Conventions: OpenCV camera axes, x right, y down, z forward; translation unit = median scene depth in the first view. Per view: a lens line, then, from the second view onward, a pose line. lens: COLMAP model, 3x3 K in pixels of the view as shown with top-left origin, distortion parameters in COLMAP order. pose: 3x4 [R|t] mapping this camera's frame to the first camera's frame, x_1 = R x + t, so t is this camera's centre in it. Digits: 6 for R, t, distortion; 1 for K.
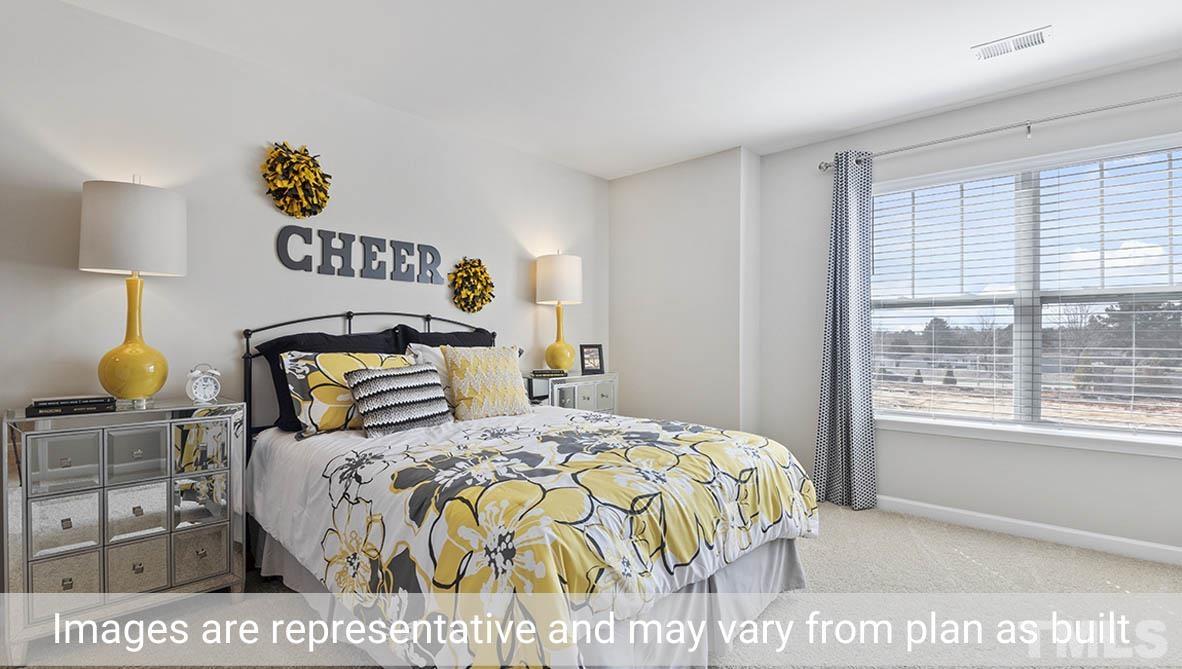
lens RADIAL K [[558.1, 0, 592.5], [0, 558.1, 337.5], [0, 0, 1]] dist [0.003160, -0.006446]
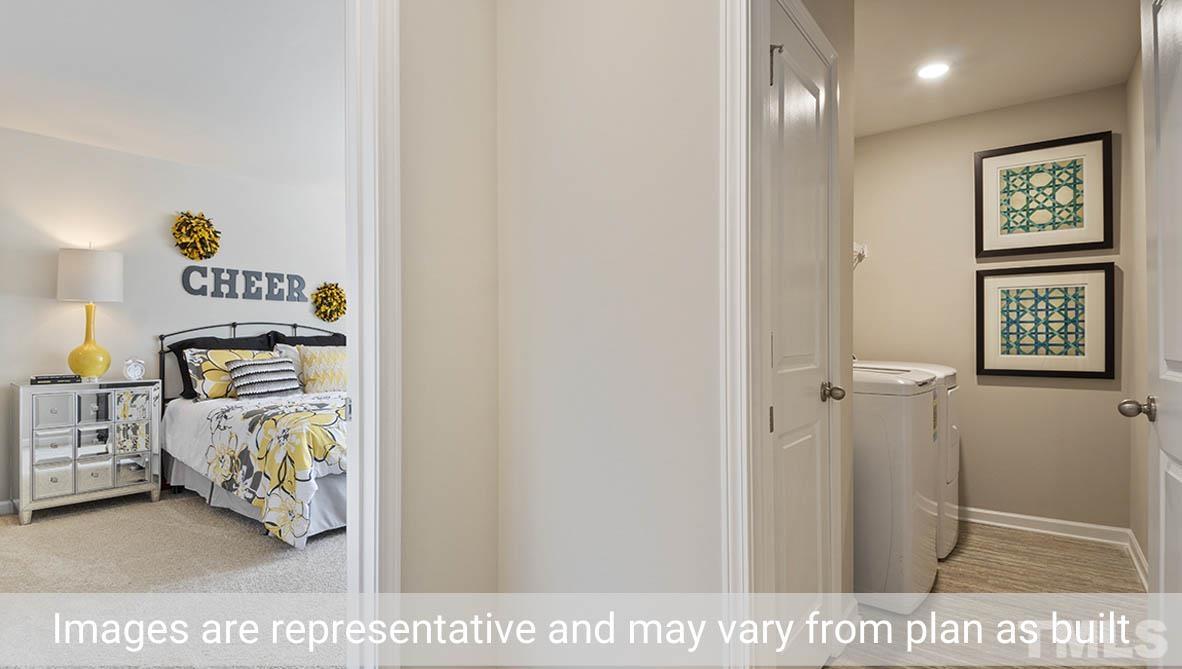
lens RADIAL K [[579.5, 0, 585.2], [0, 579.5, 336.5], [0, 0, 1]] dist [-0.011497, 0.000801]
pose [[0.996631, -0.002287, 0.081979, 0.401814], [0.002833, 0.999975, -0.006546, 0.003916], [-0.081962, 0.006756, 0.996613, -0.657325]]
